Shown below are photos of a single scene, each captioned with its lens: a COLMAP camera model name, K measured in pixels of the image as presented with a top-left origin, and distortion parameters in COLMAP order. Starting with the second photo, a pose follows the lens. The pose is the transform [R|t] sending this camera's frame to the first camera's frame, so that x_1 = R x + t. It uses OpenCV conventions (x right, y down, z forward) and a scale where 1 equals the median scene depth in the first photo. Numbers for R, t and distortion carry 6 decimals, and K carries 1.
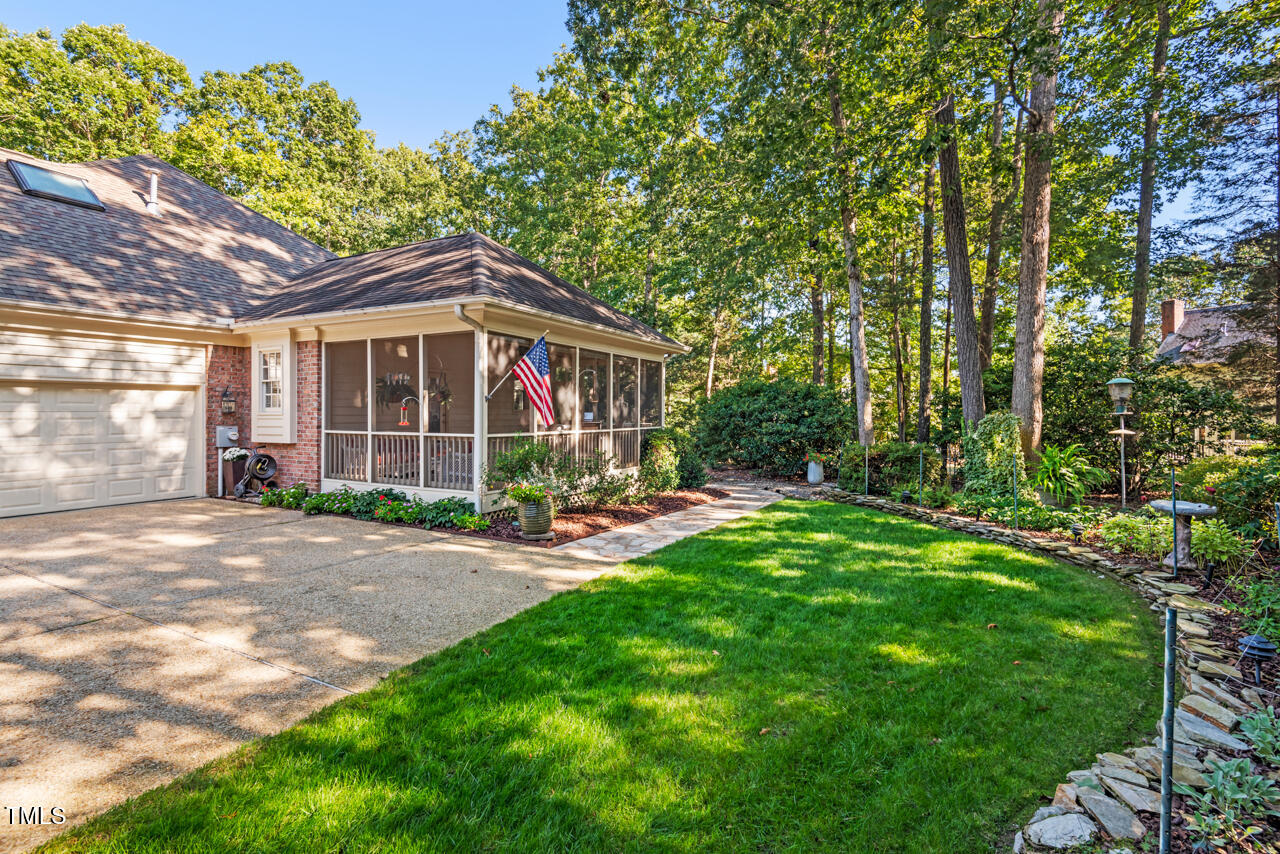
lens RADIAL K [[573.8, 0, 632.6], [0, 573.8, 413.0], [0, 0, 1]] dist [0.000565, -0.000159]
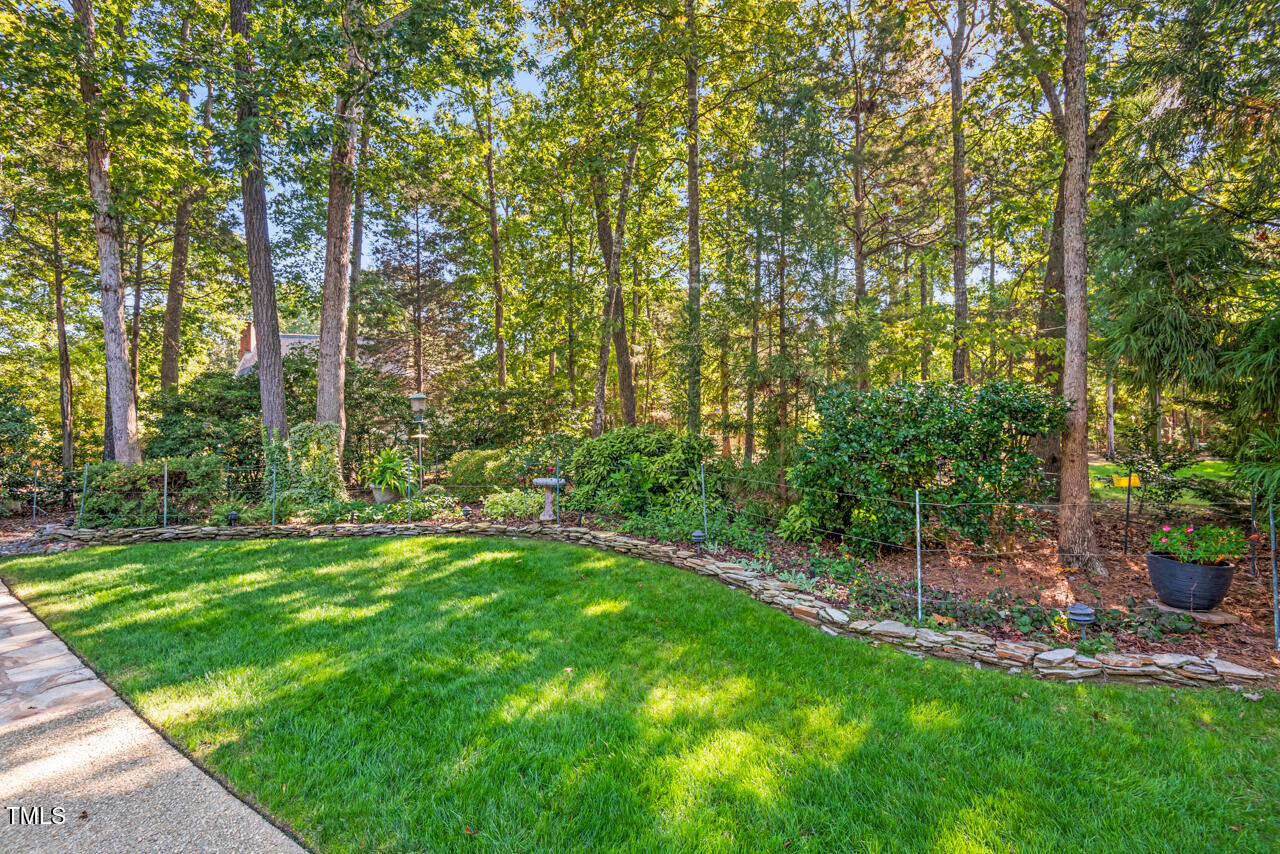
lens RADIAL K [[564.6, 0, 640.0], [0, 564.6, 427.0], [0, 0, 1]] dist [0.032346, -0.000113]
pose [[0.161210, -0.004334, 0.986911, -0.302022], [-0.005989, 0.999968, 0.005370, 0.001622], [-0.986902, -0.006777, 0.161179, 0.280373]]
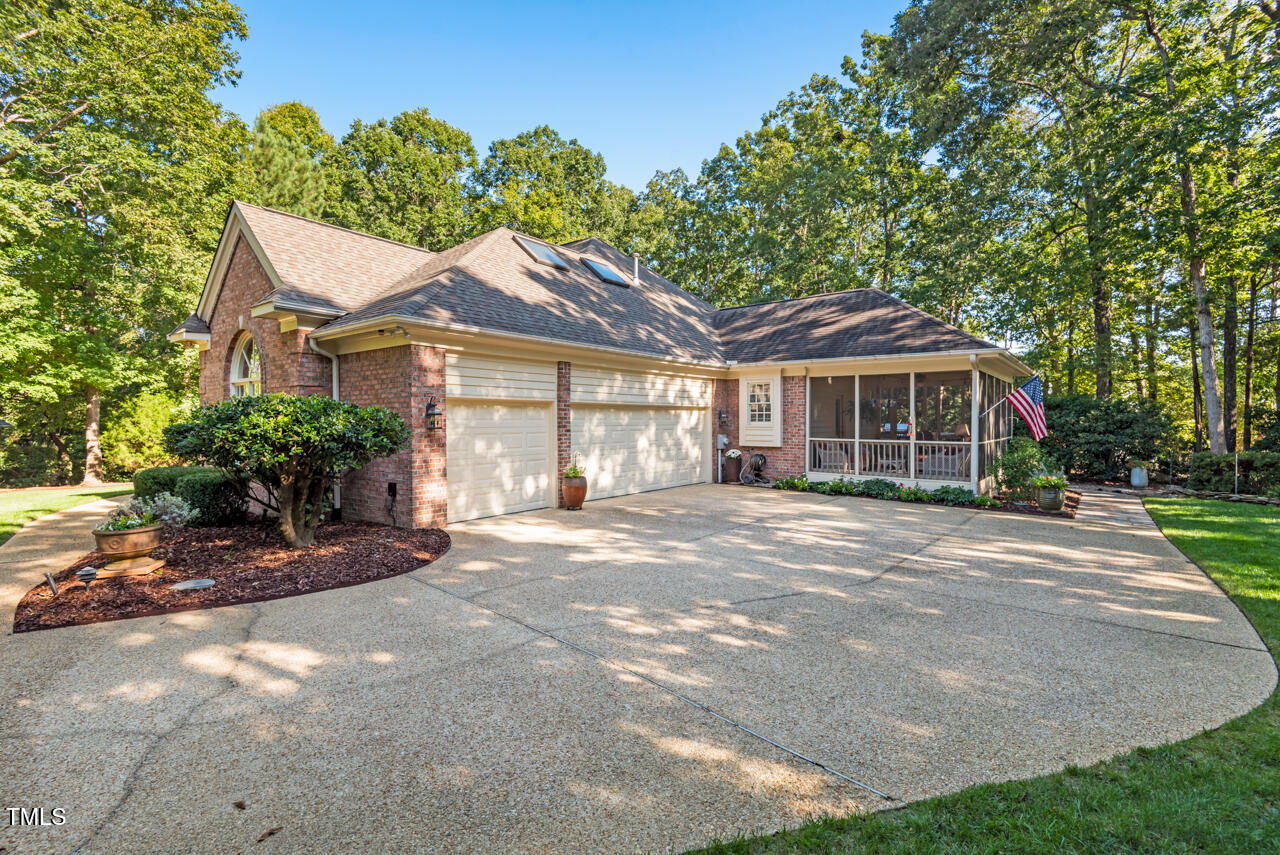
lens RADIAL K [[564.6, 0, 640.0], [0, 564.6, 427.5], [0, 0, 1]] dist [0.032346, -0.000113]
pose [[0.984157, 0.002793, -0.177277, -0.699963], [0.000069, 0.999870, 0.016140, -0.019457], [0.177299, -0.015897, 0.984029, -0.470371]]
